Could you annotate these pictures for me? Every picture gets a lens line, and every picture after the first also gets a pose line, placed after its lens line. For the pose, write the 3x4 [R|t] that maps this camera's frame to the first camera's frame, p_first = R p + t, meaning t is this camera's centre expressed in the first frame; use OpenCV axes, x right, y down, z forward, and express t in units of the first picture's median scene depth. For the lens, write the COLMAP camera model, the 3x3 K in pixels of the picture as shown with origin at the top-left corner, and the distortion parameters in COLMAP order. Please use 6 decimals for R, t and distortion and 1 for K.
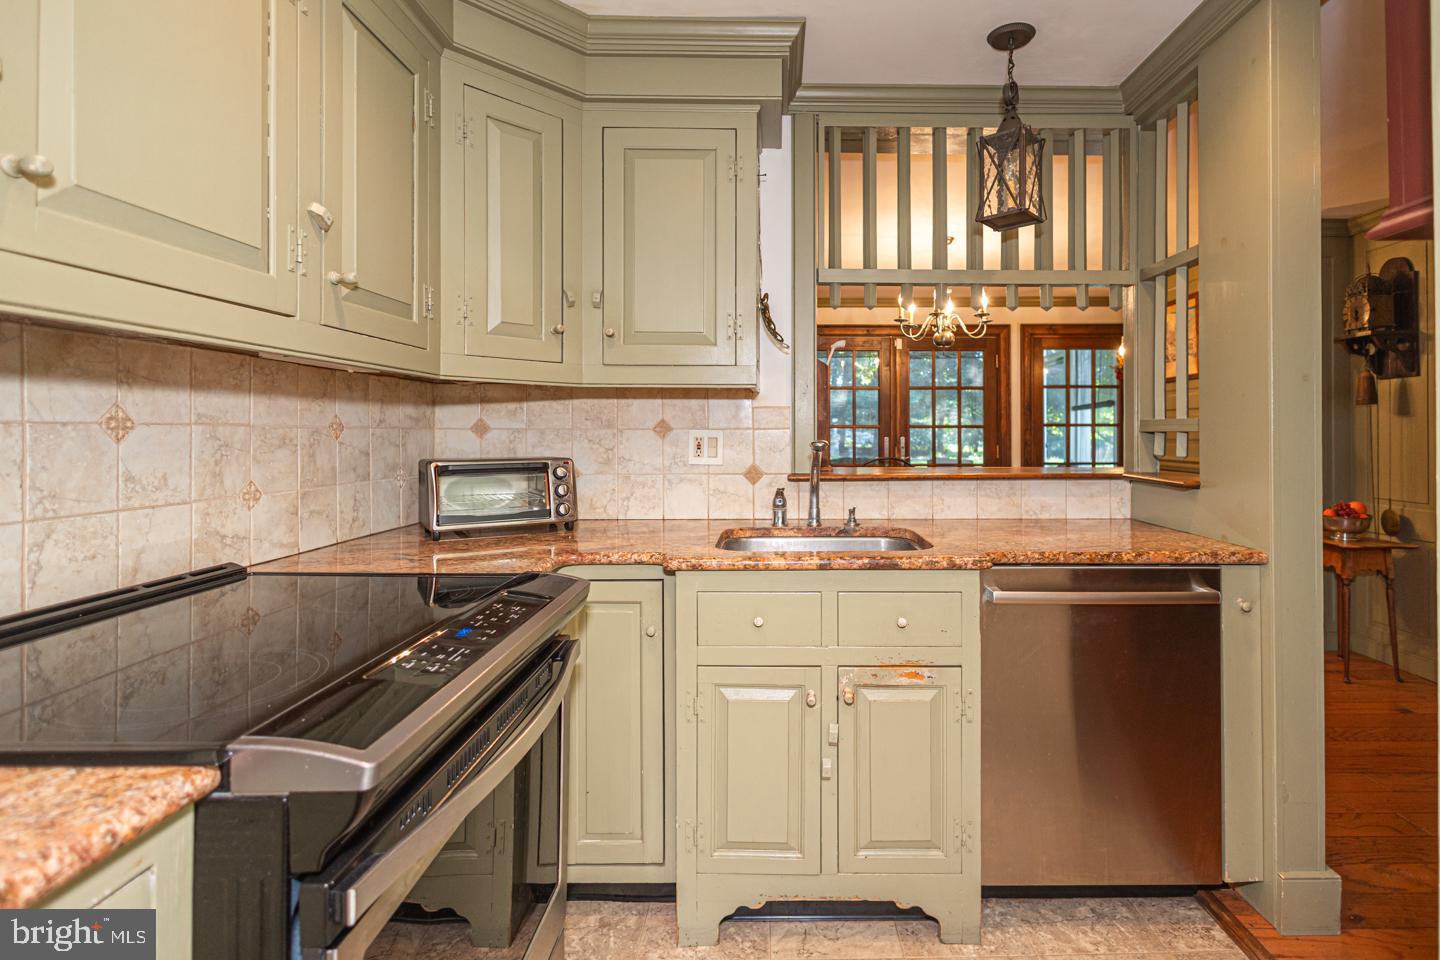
lens RADIAL K [[712.7, 0, 772.5], [0, 712.7, 430.0], [0, 0, 1]] dist [0.000114, -0.000032]
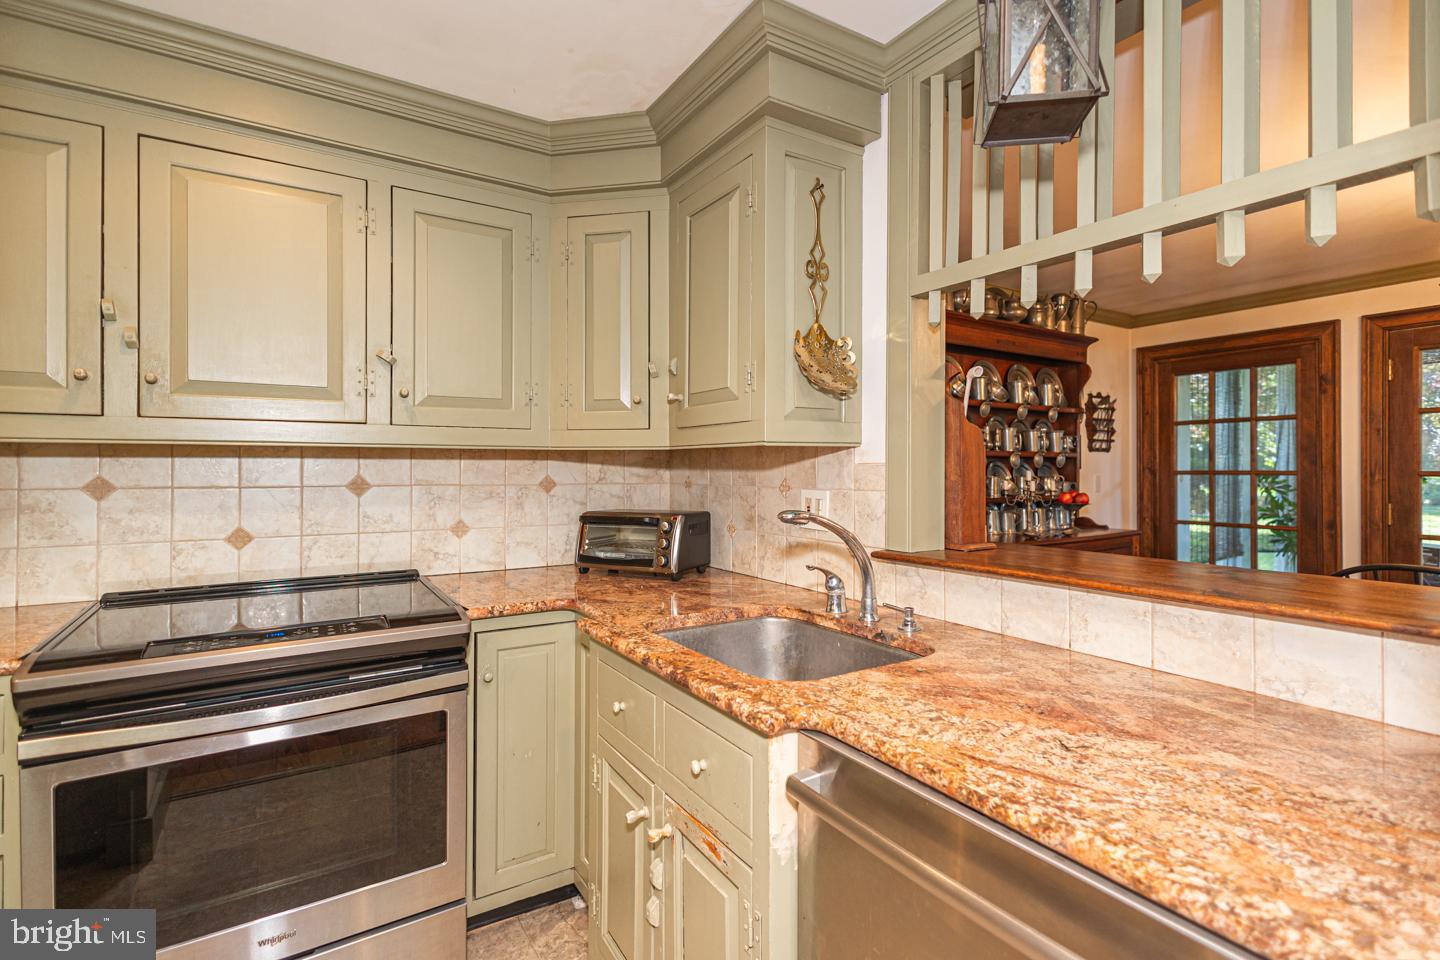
lens RADIAL K [[665.5, 0, 720.1], [0, 665.5, 467.1], [0, 0, 1]] dist [0.003704, 0.000147]
pose [[0.535369, -0.001914, -0.844616, 0.787977], [0.000688, 0.999998, -0.001830, -0.040869], [0.844618, 0.000399, 0.535370, 0.655850]]
